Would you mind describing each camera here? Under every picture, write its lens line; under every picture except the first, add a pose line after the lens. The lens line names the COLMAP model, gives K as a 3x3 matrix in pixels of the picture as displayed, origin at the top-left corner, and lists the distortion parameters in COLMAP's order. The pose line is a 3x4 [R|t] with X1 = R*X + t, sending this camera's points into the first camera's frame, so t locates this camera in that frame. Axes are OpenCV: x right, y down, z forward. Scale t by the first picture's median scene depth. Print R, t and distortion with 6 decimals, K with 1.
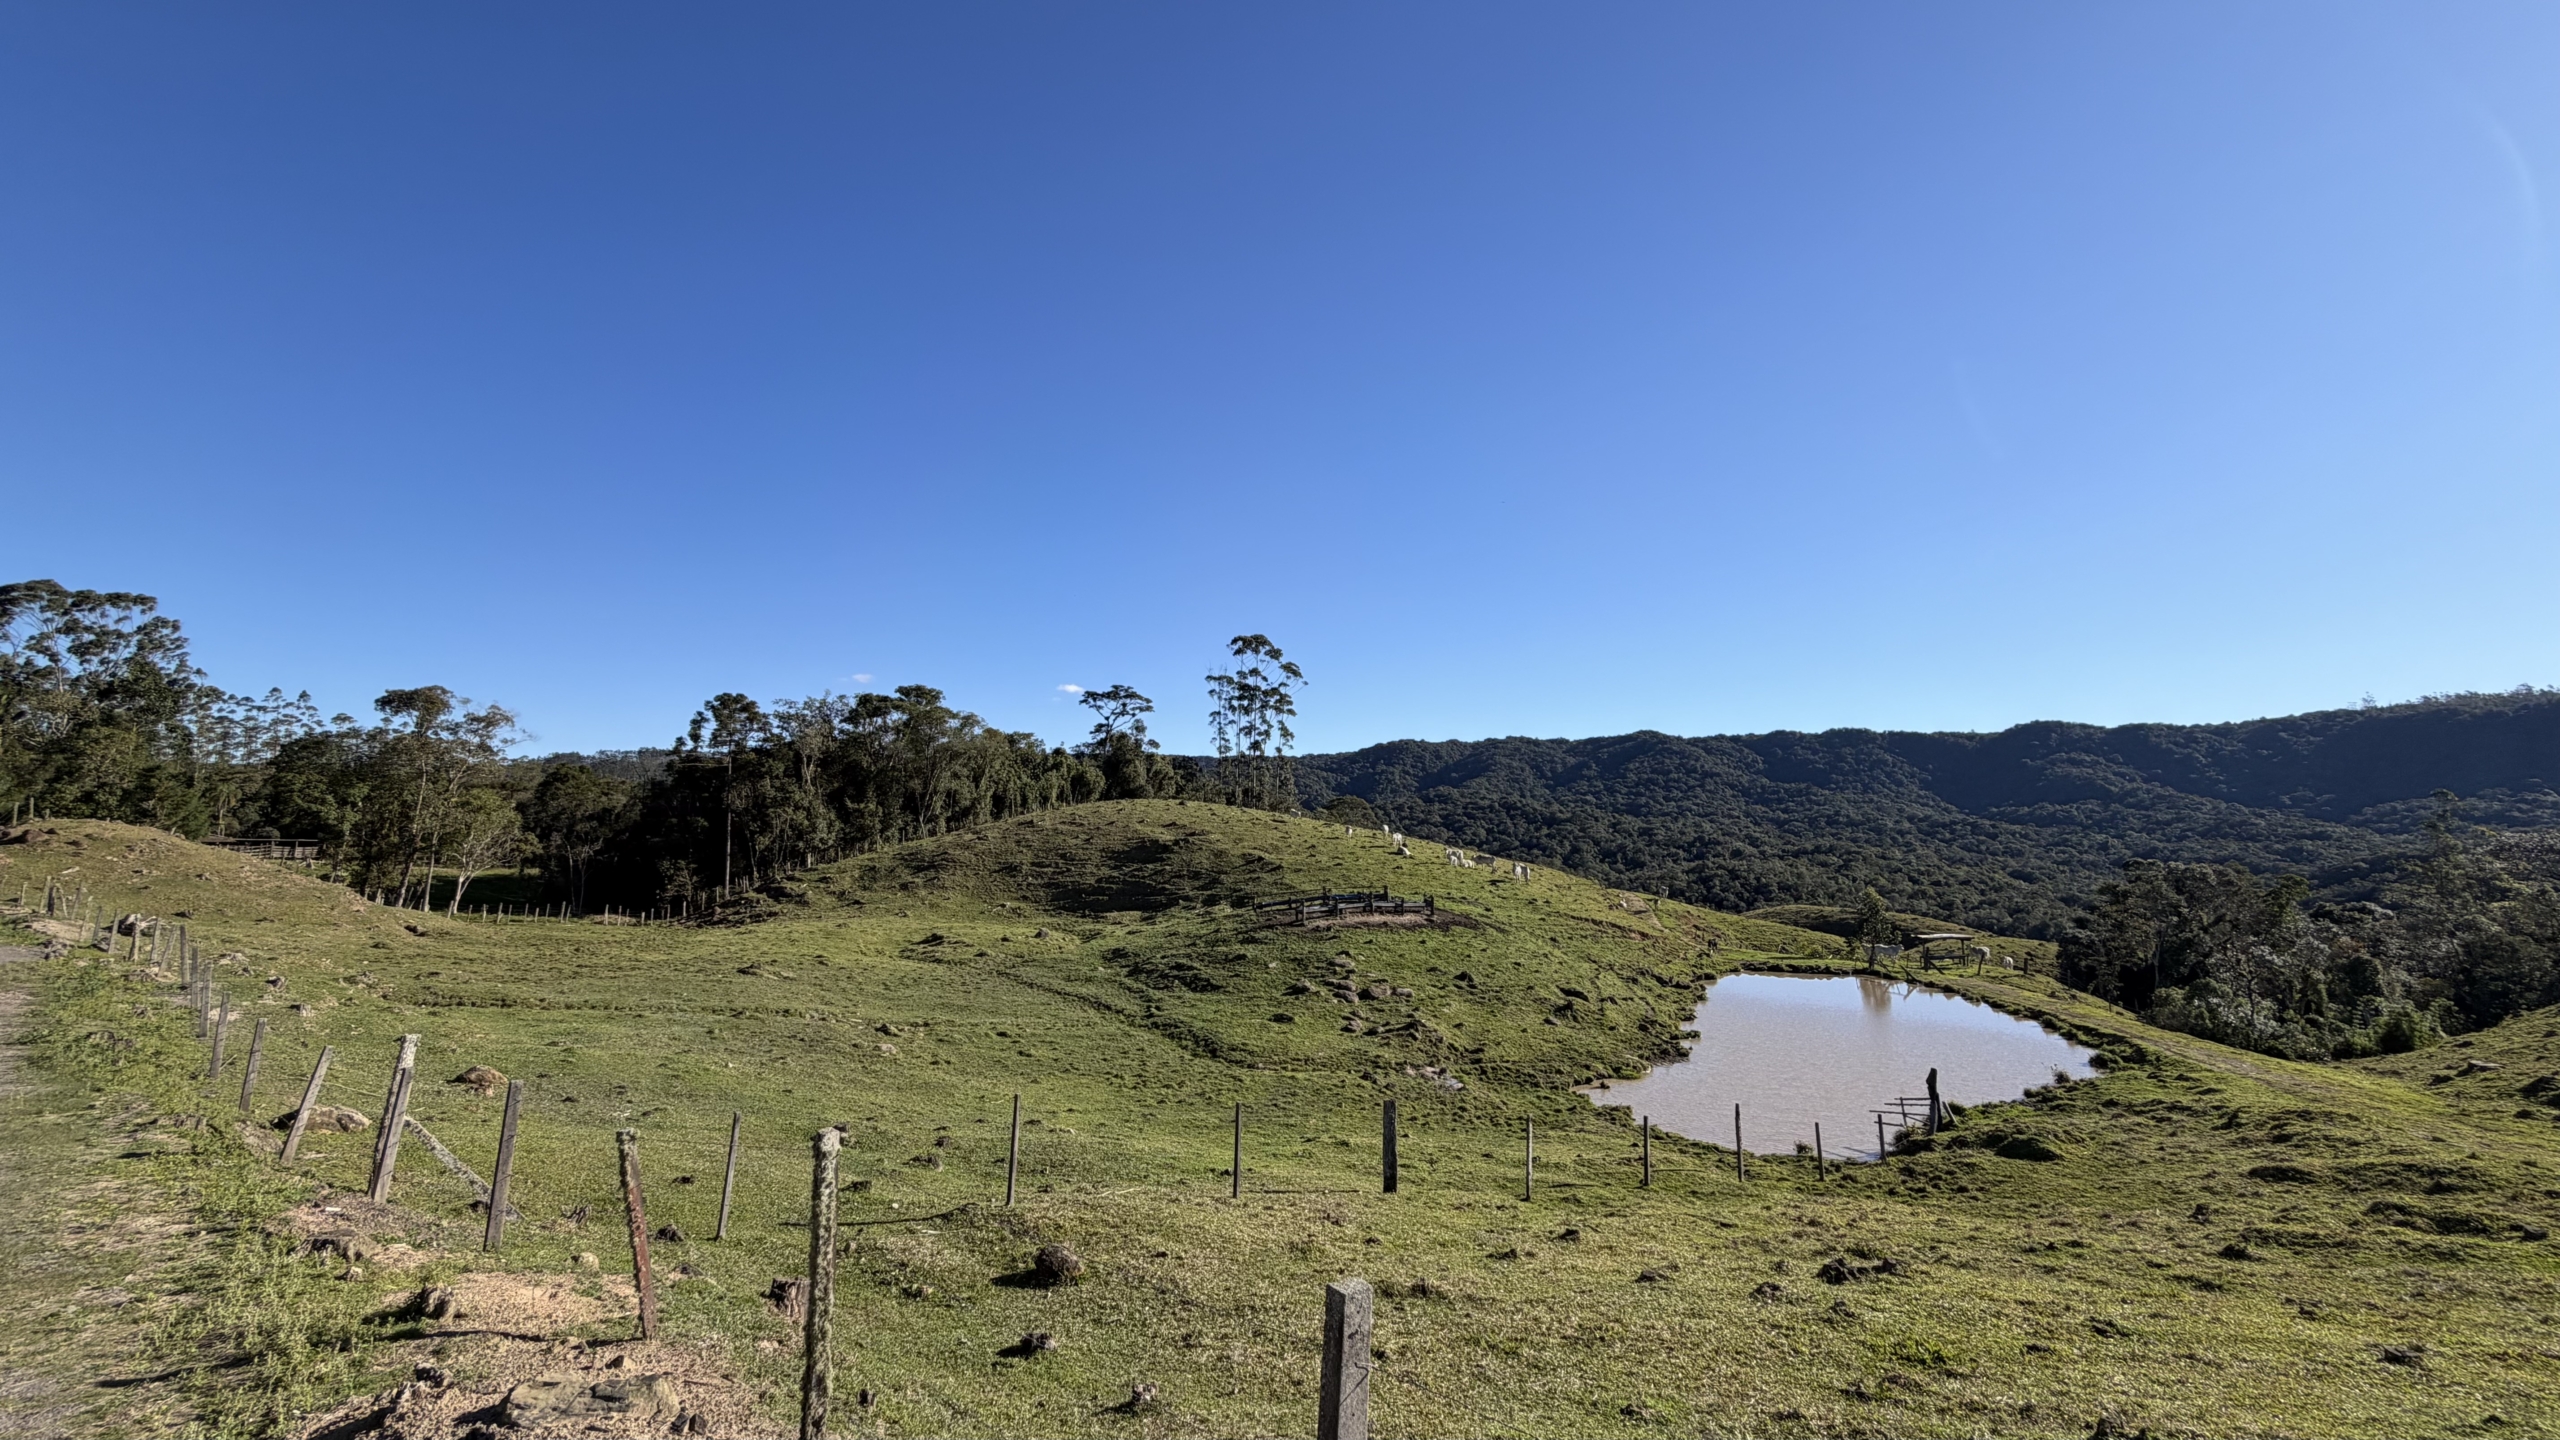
lens RADIAL K [[1015.8, 0, 1278.0], [0, 1015.8, 721.1], [0, 0, 1]] dist [-0.003517, 0.000412]
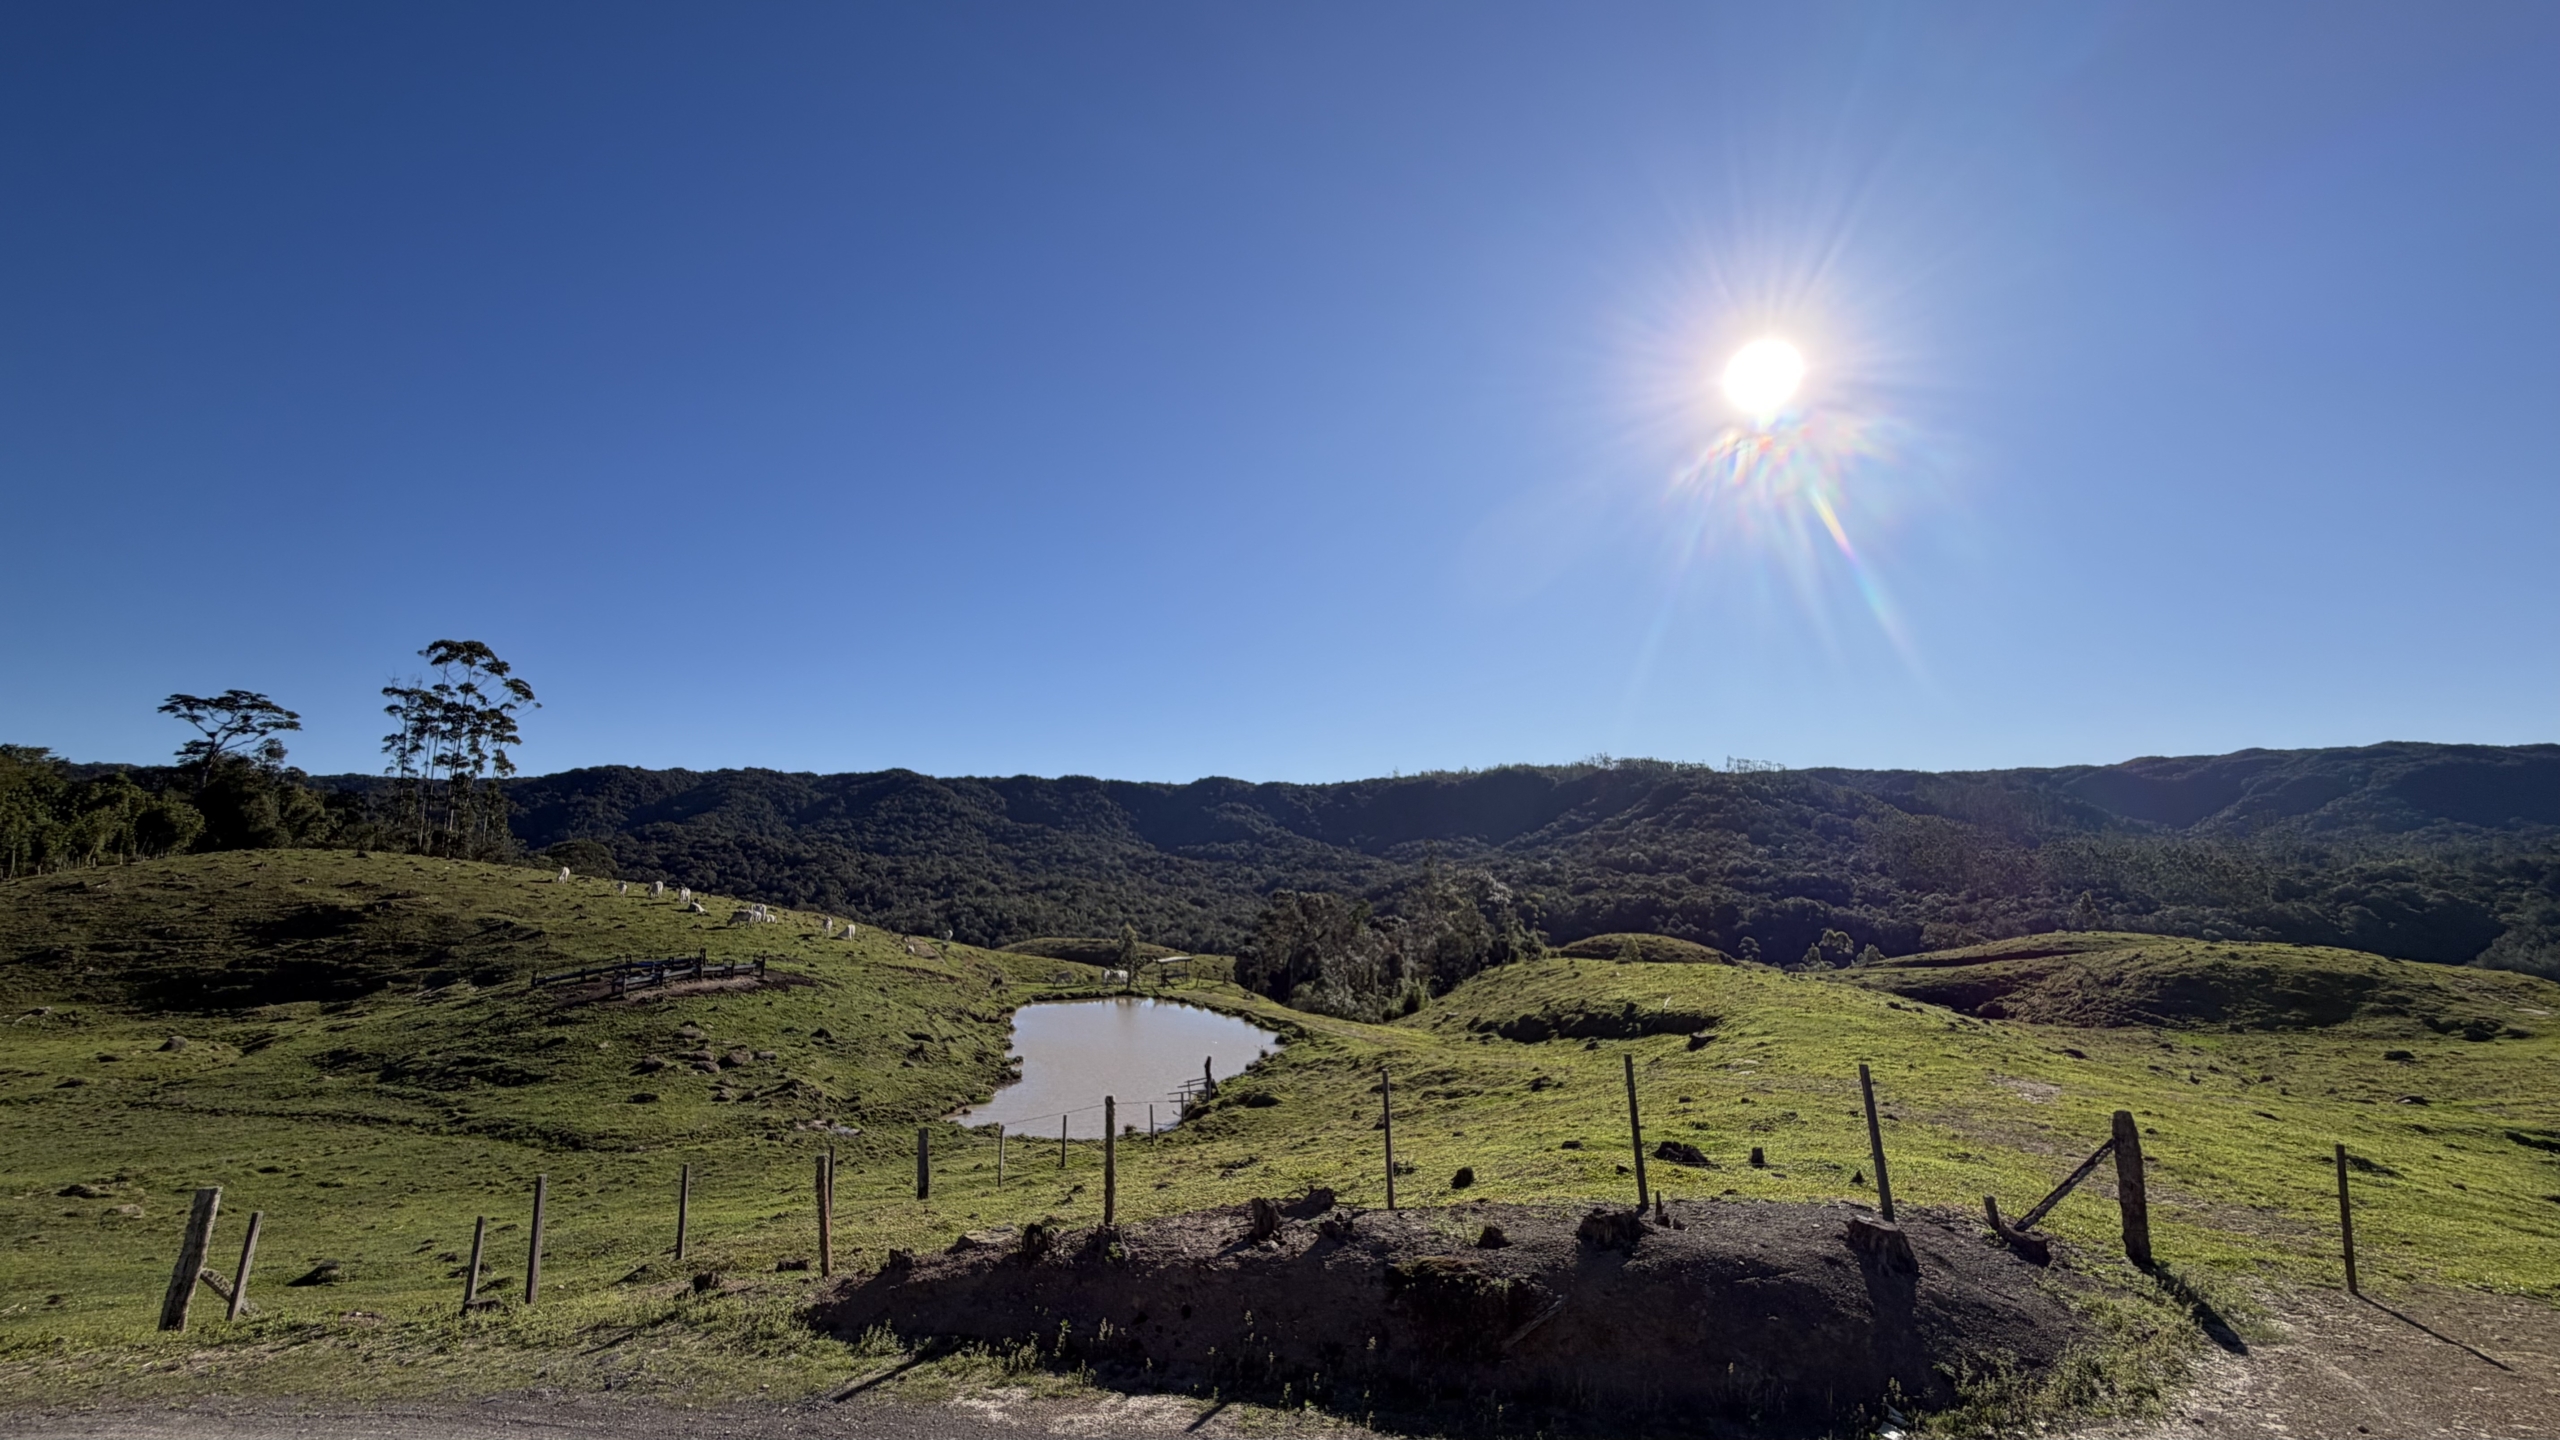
lens RADIAL K [[1015.8, 0, 1275.5], [0, 1015.8, 710.4], [0, 0, 1]] dist [-0.003517, 0.000412]
pose [[0.759187, 0.085056, 0.645291, -0.096143], [-0.054876, 0.996259, -0.066755, -0.021630], [-0.648555, 0.015269, 0.761014, -0.064263]]
